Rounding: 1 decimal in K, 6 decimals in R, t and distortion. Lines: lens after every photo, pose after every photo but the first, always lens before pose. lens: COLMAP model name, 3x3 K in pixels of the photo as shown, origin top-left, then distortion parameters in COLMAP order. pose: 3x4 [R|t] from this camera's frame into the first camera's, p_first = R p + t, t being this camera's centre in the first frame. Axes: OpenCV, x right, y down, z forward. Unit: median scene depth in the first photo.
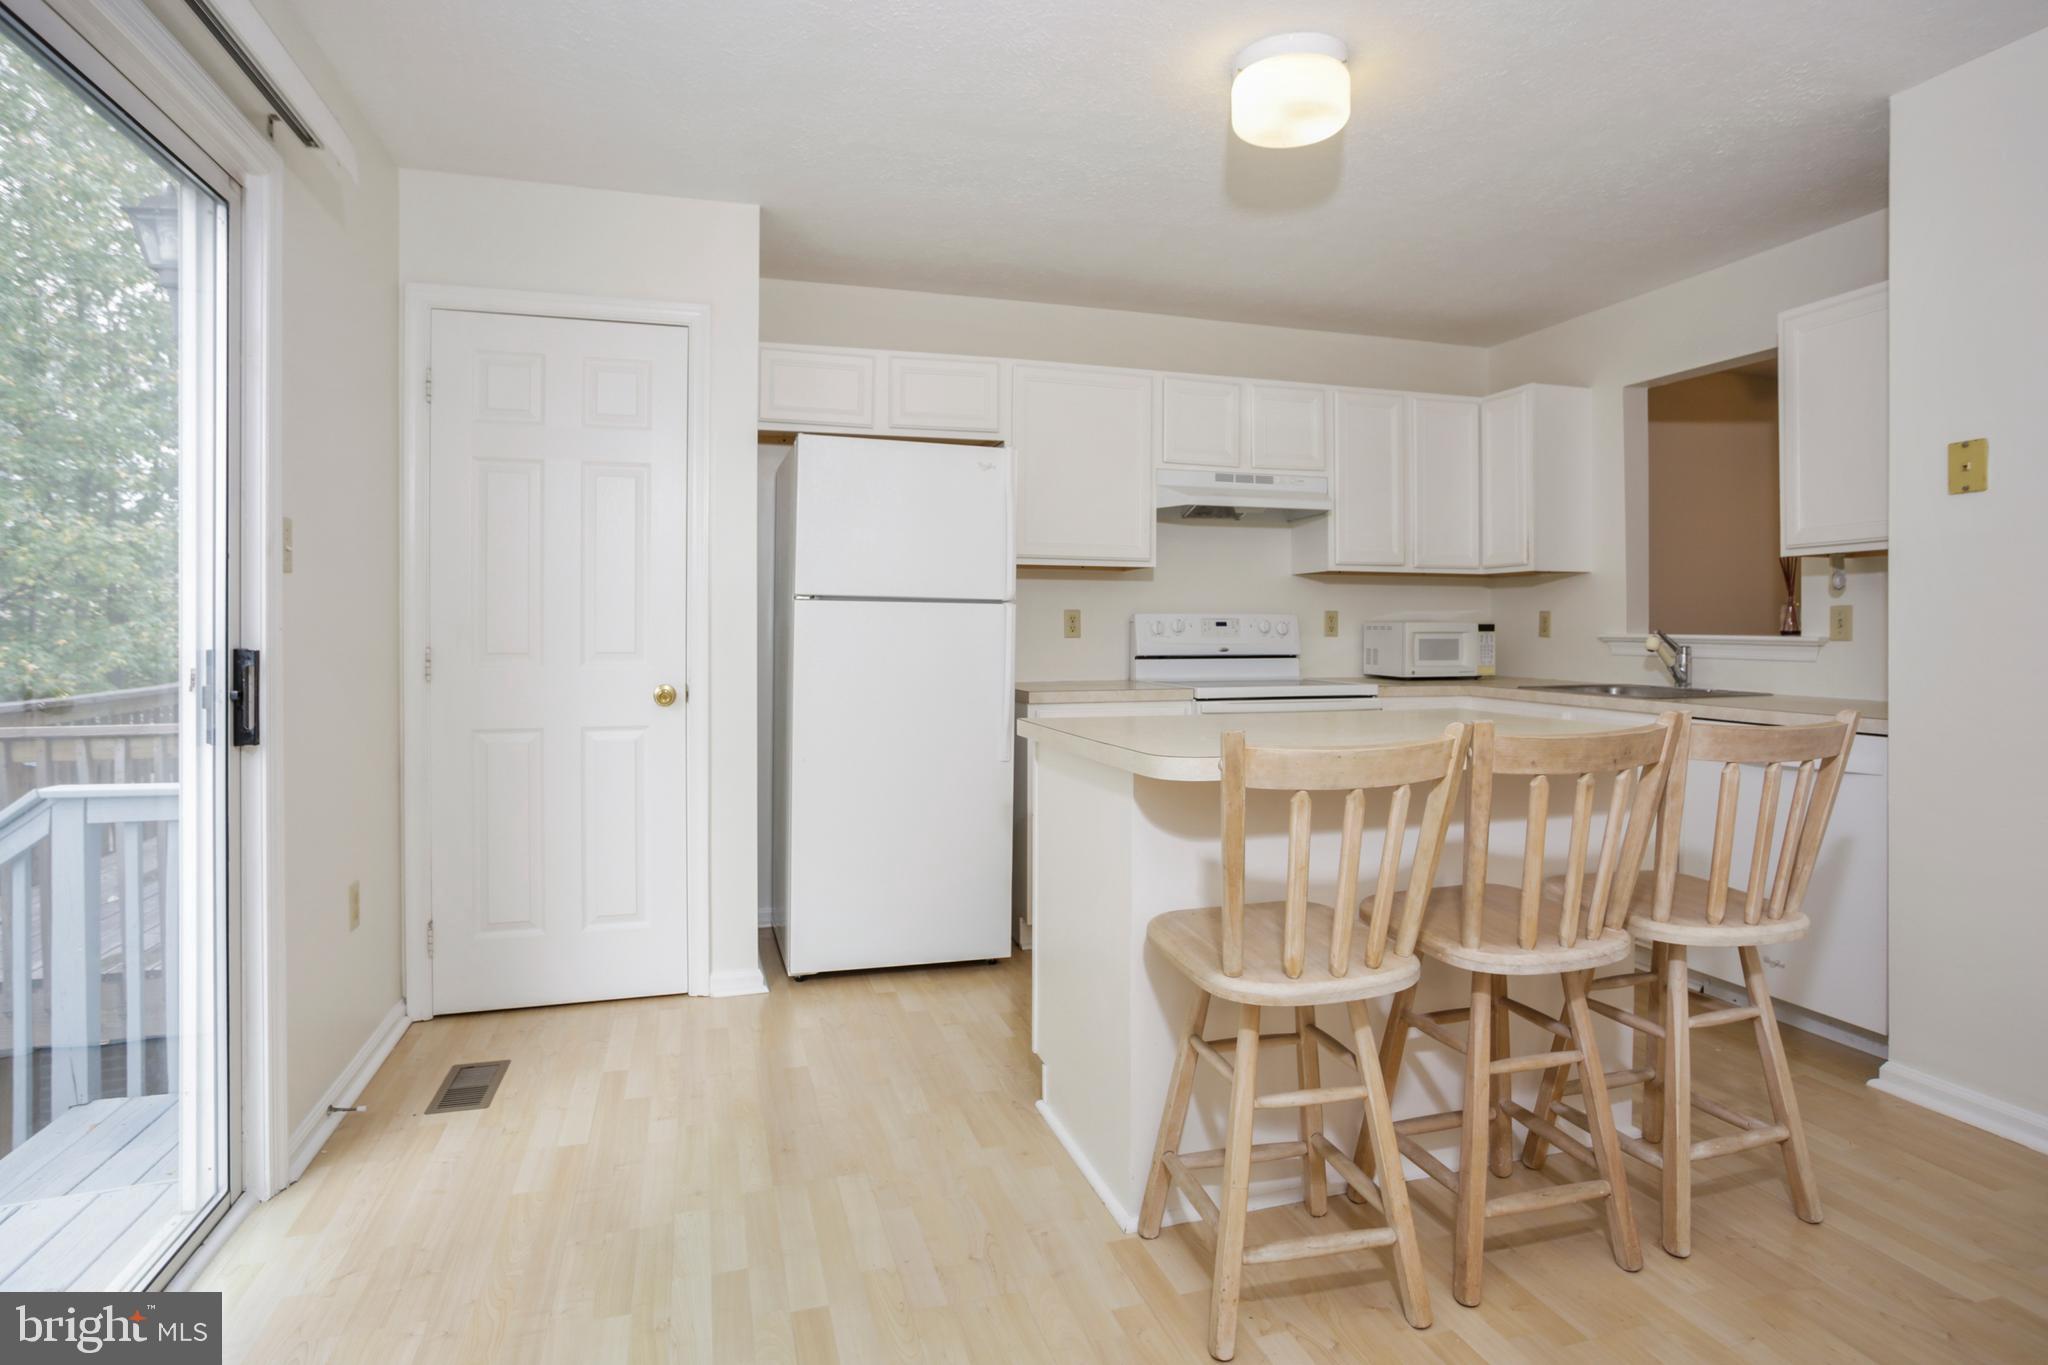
lens RADIAL K [[1132.0, 0, 1029.3], [0, 1132.0, 624.4], [0, 0, 1]] dist [-0.000366, 0.000385]
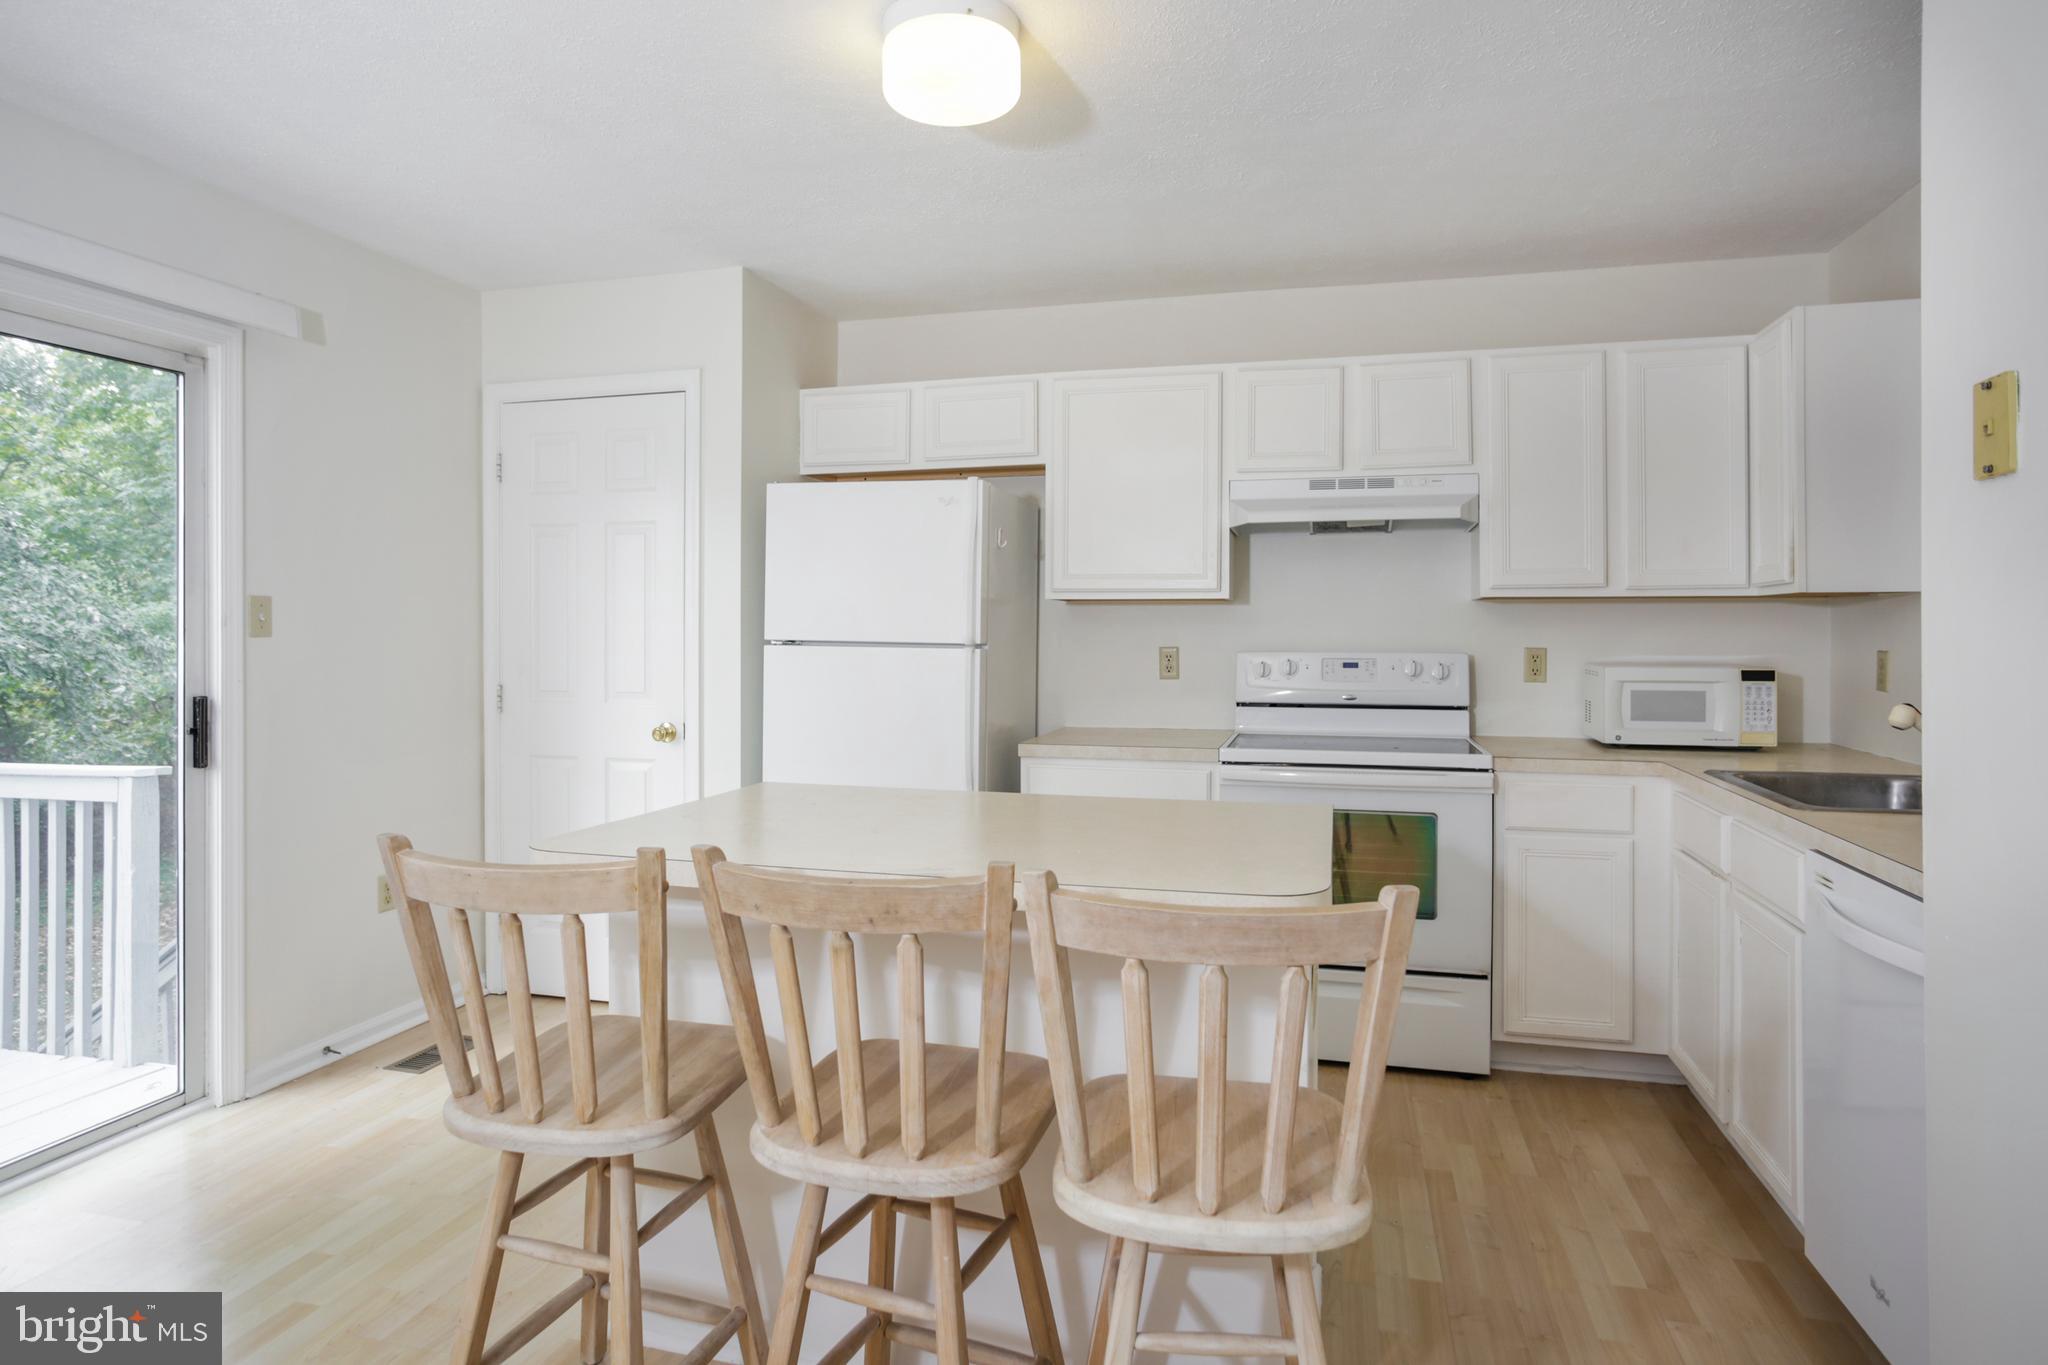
lens RADIAL K [[1192.1, 0, 1018.6], [0, 1192.1, 641.2], [0, 0, 1]] dist [0.002068, -0.000018]
pose [[0.835466, 0.003920, -0.549528, 0.497946], [0.002904, 0.999929, 0.011548, -0.031592], [0.549535, -0.011244, 0.835395, 0.190803]]
